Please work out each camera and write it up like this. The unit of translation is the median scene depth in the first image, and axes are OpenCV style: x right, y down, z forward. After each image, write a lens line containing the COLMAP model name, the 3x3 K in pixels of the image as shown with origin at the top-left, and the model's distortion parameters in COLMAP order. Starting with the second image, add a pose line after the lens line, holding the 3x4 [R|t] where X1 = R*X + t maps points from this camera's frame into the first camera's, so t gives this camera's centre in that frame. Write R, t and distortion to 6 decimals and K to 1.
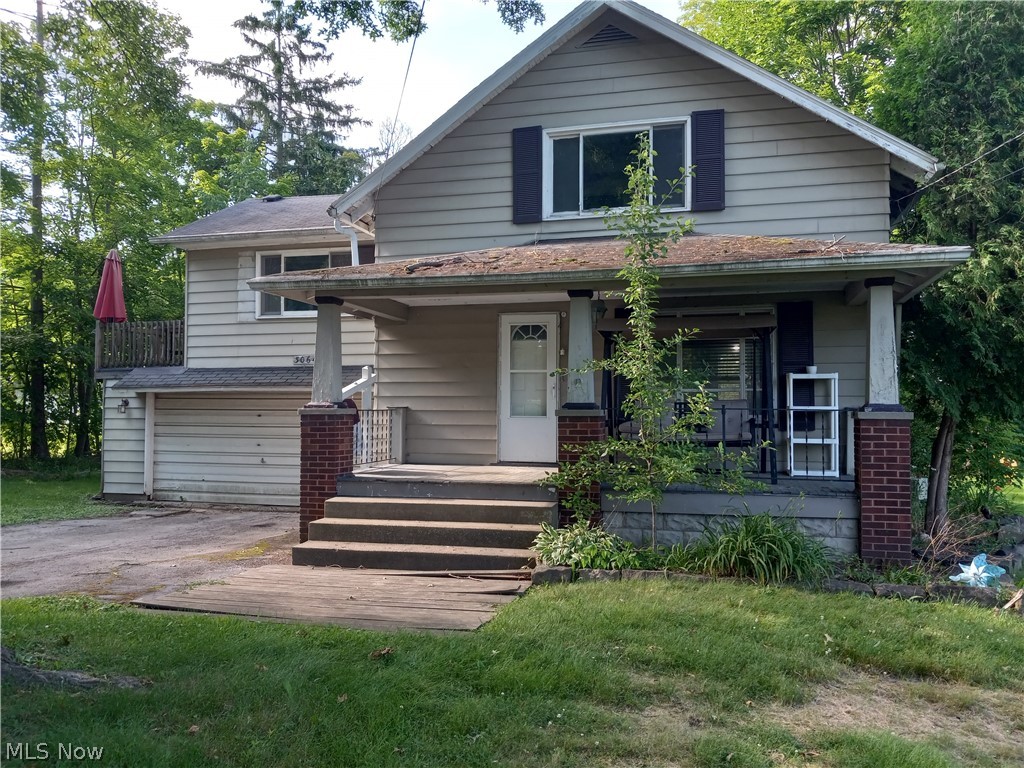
lens RADIAL K [[819.1, 0, 512.0], [0, 819.1, 384.0], [0, 0, 1]] dist [-0.013294, -0.008179]
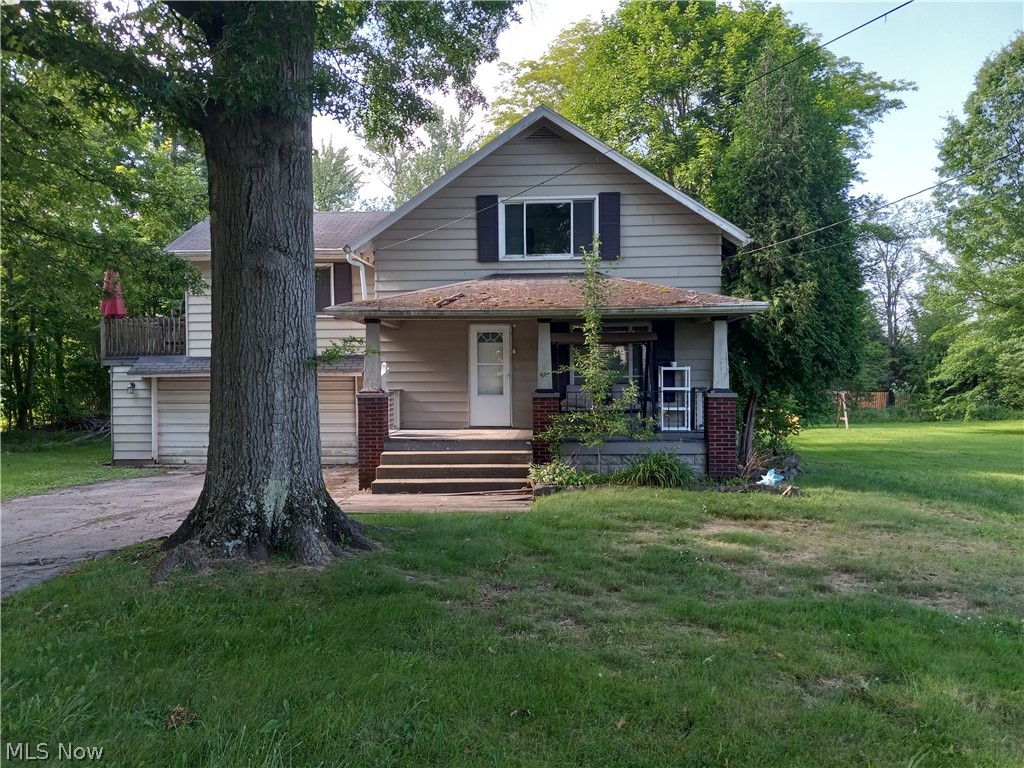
lens RADIAL K [[808.2, 0, 511.8], [0, 808.2, 377.8], [0, 0, 1]] dist [0.004448, -0.001373]
pose [[0.978097, -0.010307, 0.207892, -0.263938], [0.002593, 0.999299, 0.037344, -0.048920], [-0.208131, -0.035987, 0.977439, -0.460412]]
